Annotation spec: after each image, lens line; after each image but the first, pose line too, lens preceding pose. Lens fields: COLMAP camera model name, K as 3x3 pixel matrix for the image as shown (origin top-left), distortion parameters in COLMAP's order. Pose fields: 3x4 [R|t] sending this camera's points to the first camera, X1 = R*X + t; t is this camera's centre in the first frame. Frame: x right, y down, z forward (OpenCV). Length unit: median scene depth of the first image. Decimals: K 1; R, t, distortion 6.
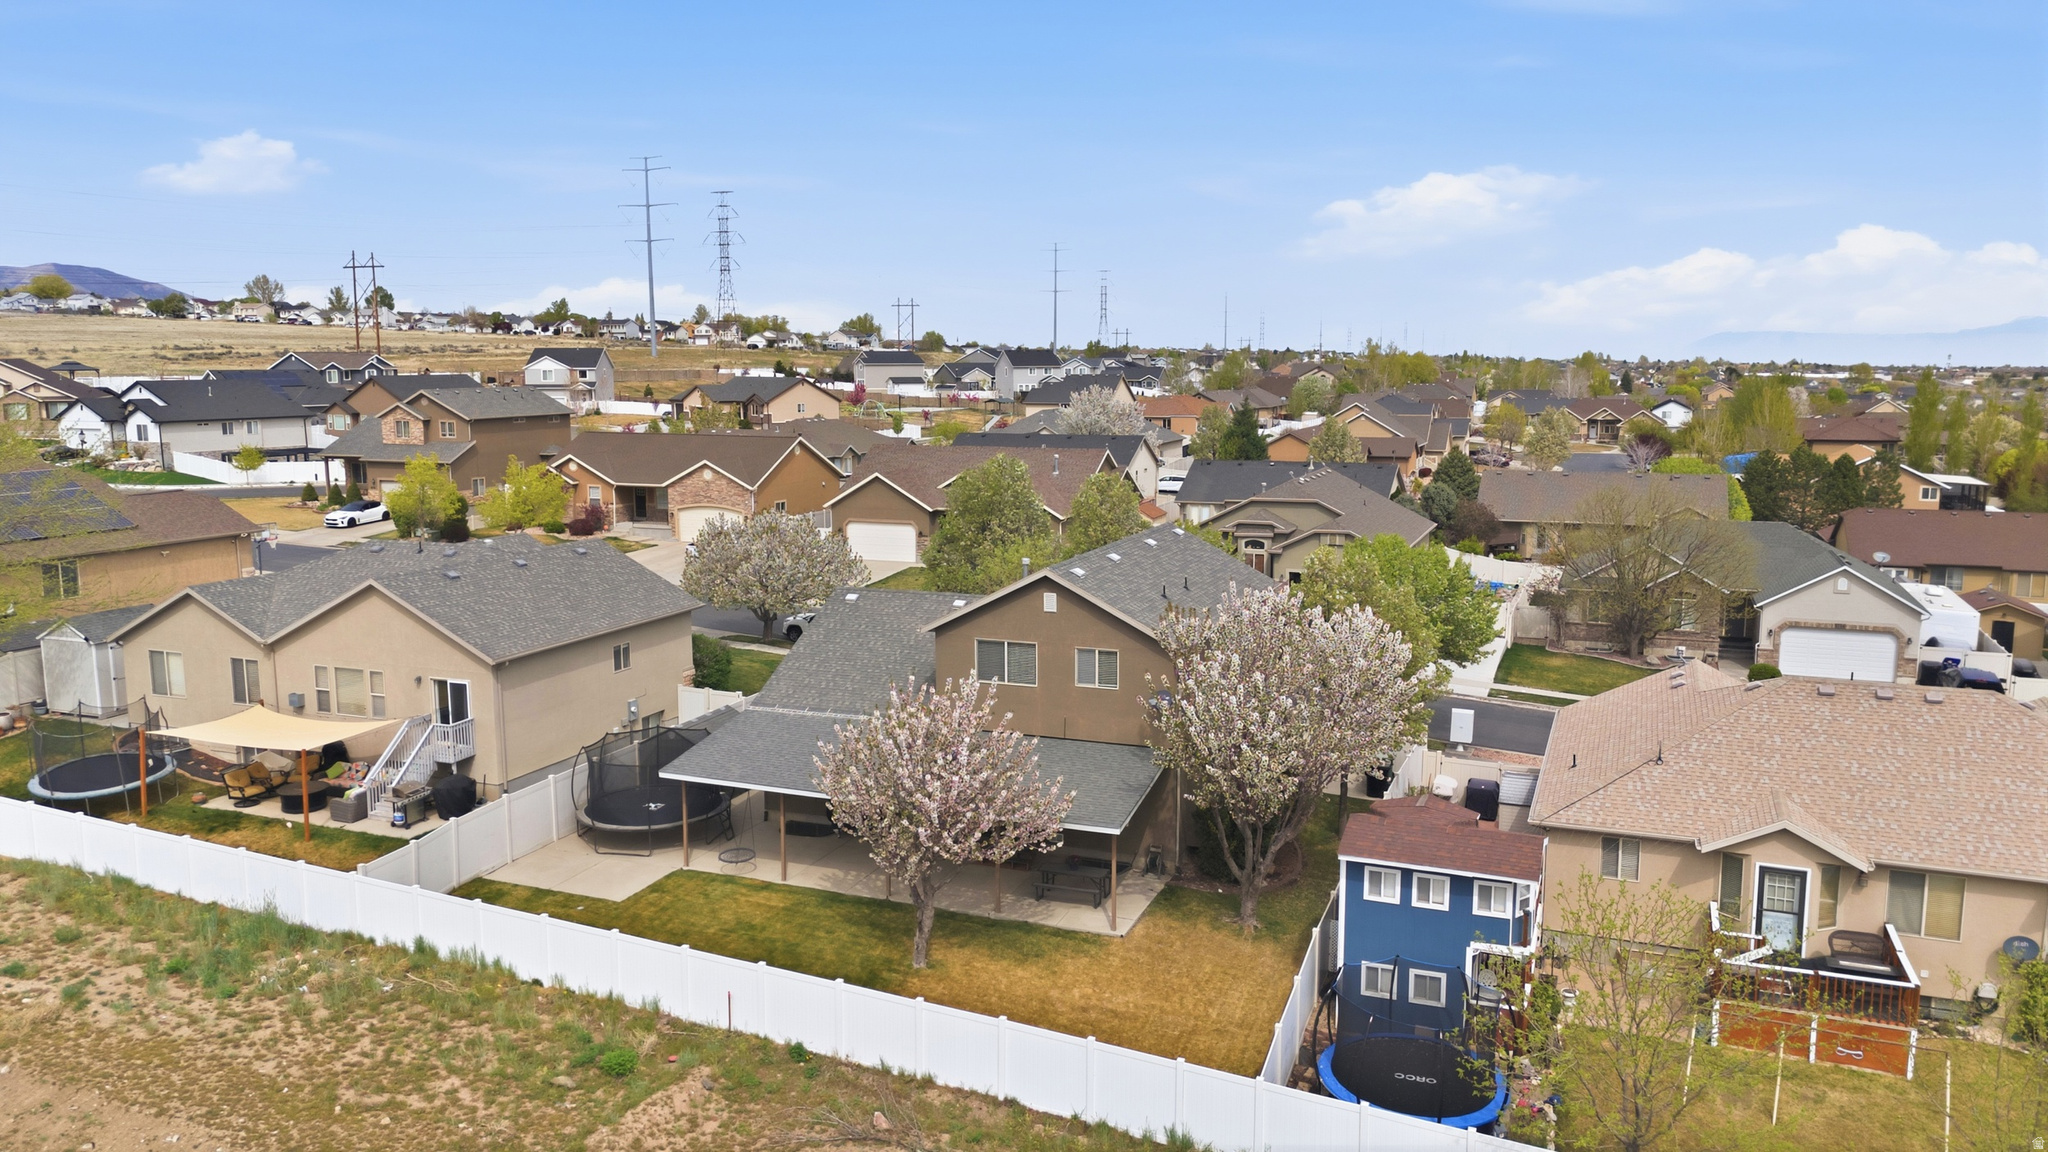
lens RADIAL K [[1500.5, 0, 1024.0], [0, 1500.5, 576.0], [0, 0, 1]] dist [0.089282, -0.087612]
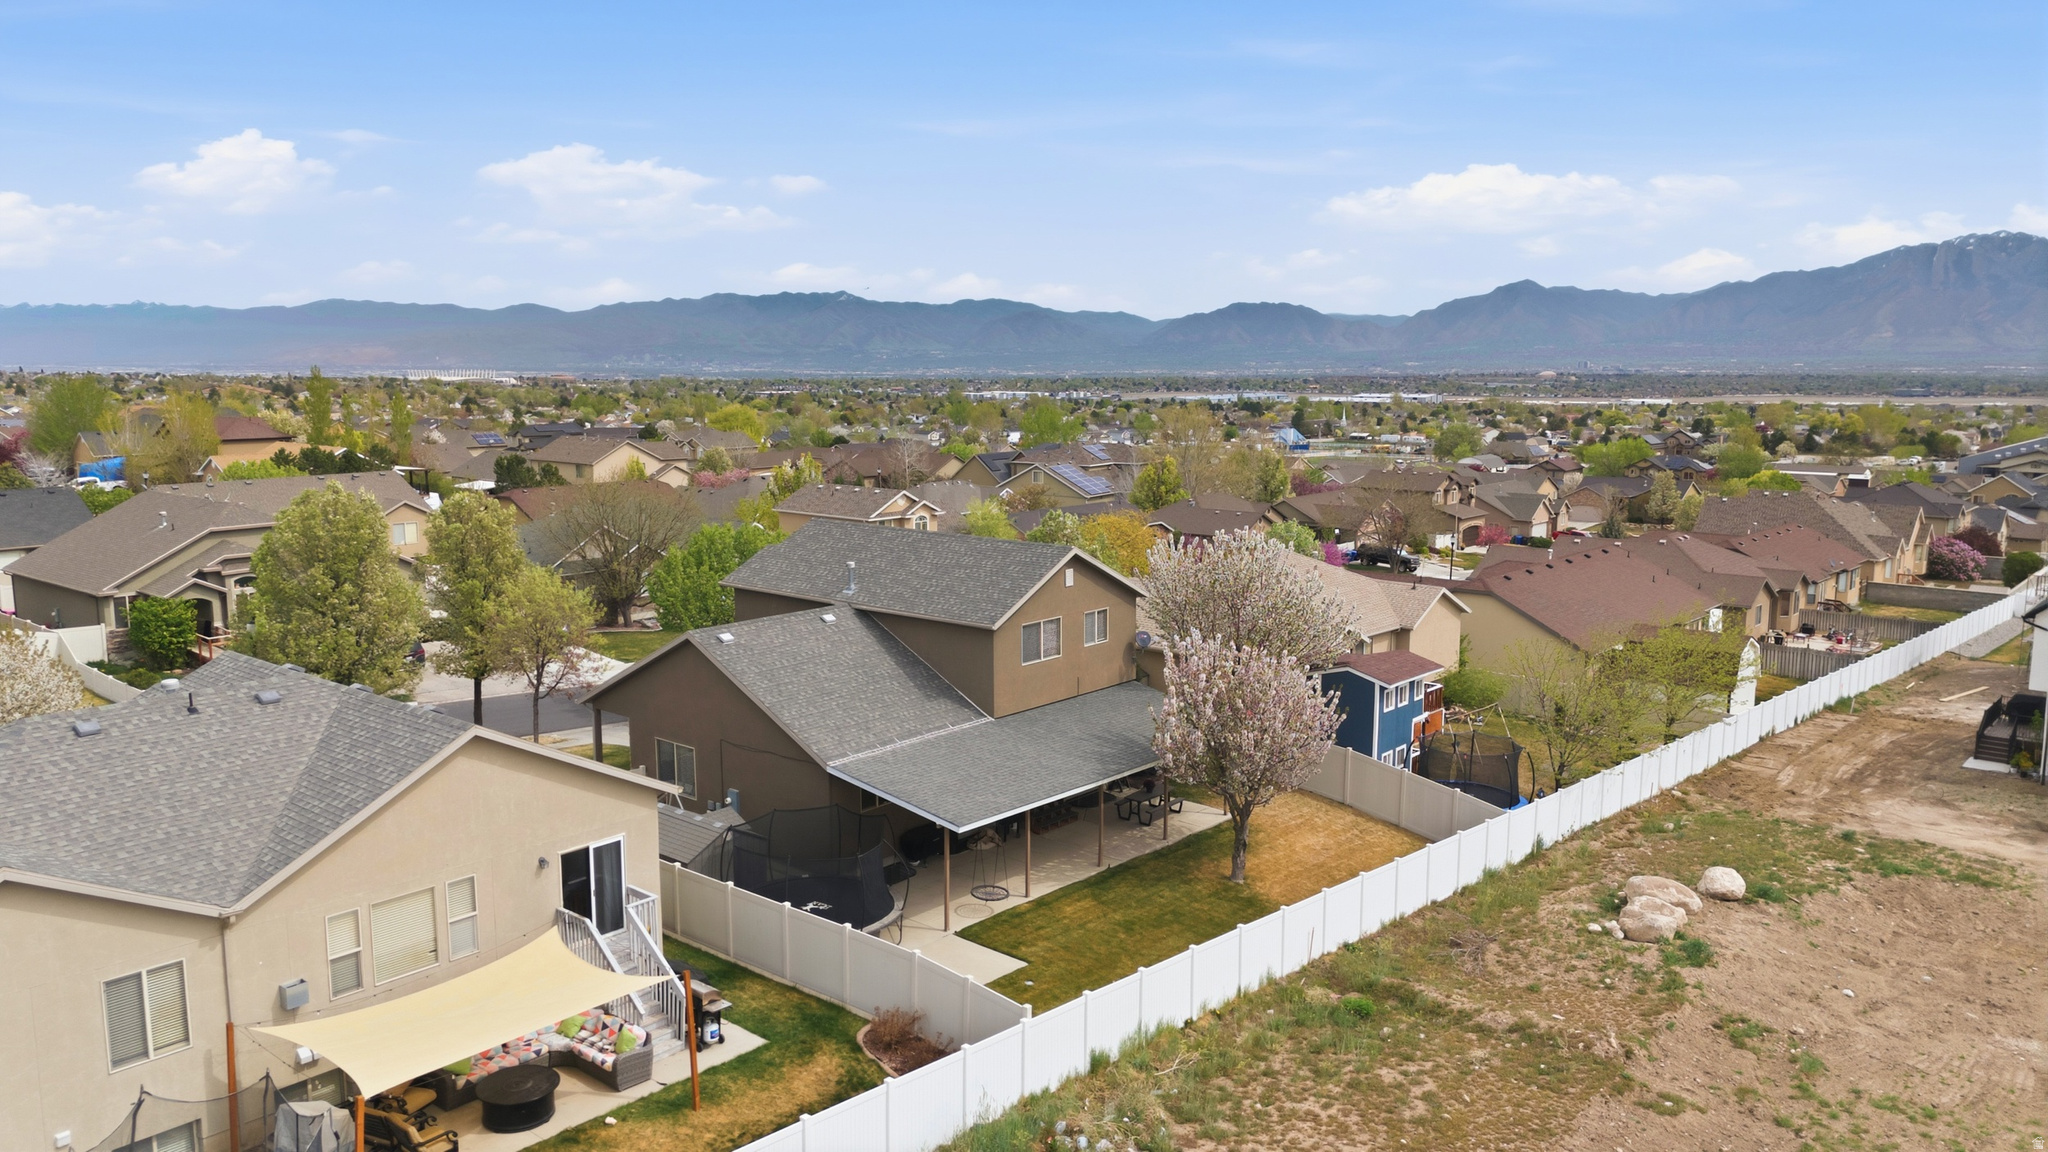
lens RADIAL K [[1500.5, 0, 1024.0], [0, 1500.5, 576.0], [0, 0, 1]] dist [0.089282, -0.087612]
pose [[0.314397, -0.136275, 0.939459, -1.127101], [0.137745, 0.985718, 0.096888, -0.104425], [-0.939245, 0.098944, 0.328678, 0.715131]]
